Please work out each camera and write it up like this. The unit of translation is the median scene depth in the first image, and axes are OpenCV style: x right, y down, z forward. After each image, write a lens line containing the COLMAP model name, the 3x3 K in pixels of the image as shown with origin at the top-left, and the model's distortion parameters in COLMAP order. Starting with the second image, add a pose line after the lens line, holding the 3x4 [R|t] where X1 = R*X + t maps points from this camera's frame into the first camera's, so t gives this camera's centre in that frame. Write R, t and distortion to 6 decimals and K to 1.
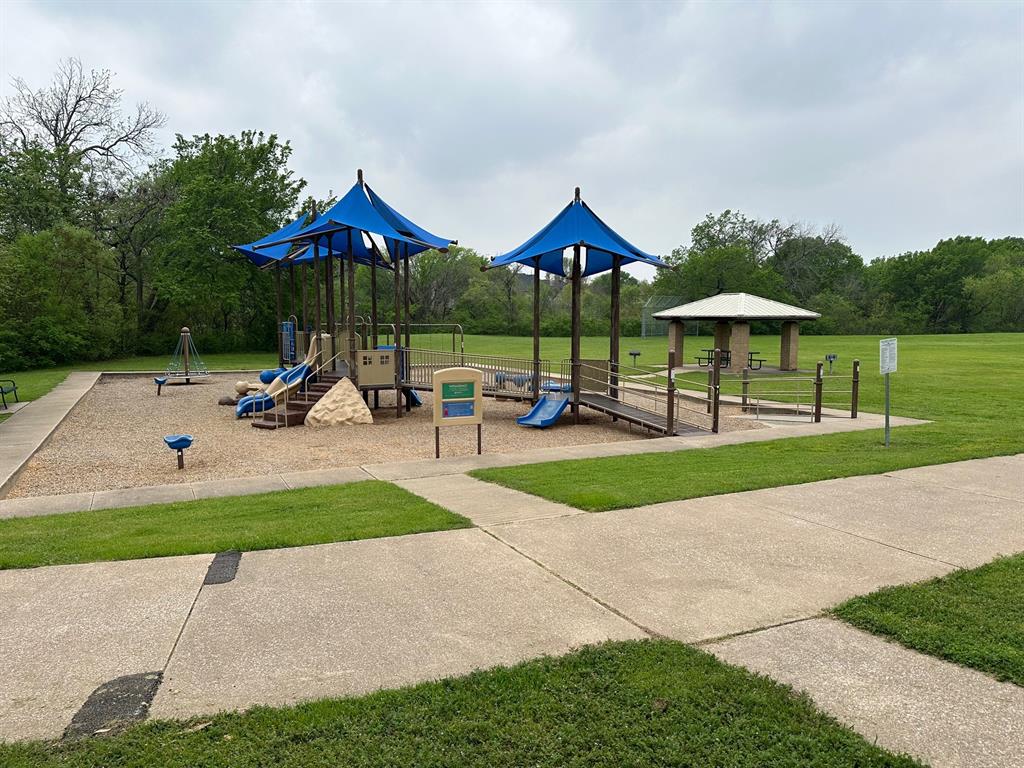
lens RADIAL K [[710.9, 0, 514.4], [0, 710.9, 388.8], [0, 0, 1]] dist [0.056452, -0.061848]
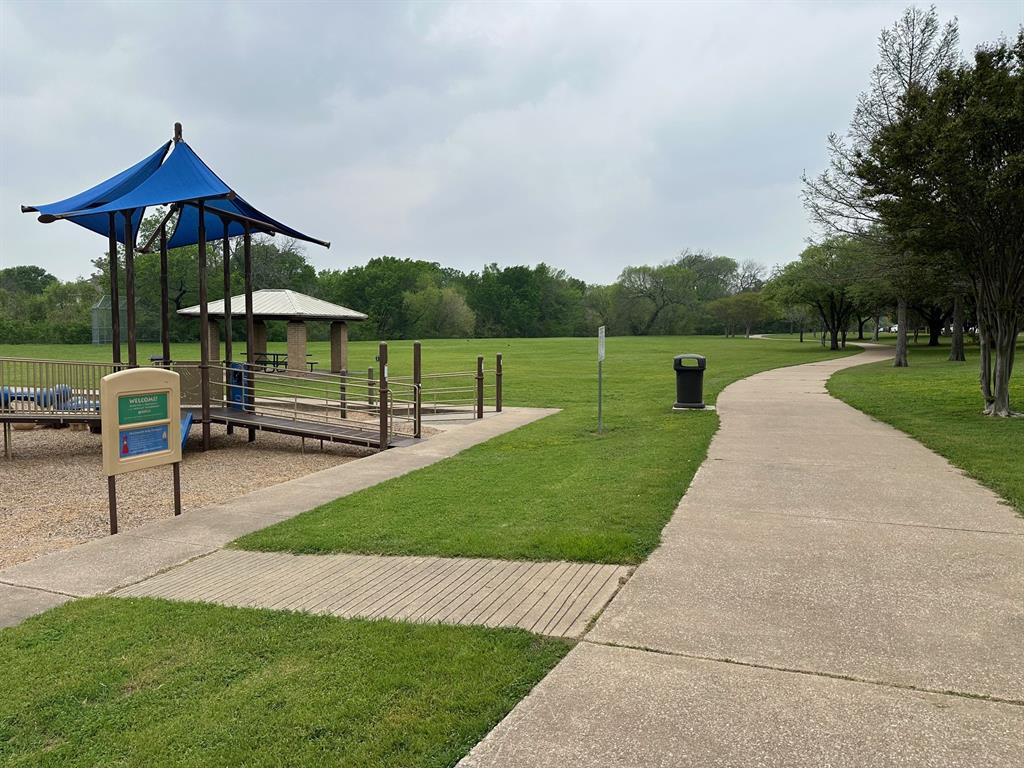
lens RADIAL K [[710.9, 0, 515.7], [0, 710.9, 377.4], [0, 0, 1]] dist [0.056452, -0.061848]
pose [[0.724387, -0.040804, 0.688185, -0.101367], [0.061082, 0.998120, -0.005115, -0.000405], [-0.686682, 0.045741, 0.725518, 0.144449]]
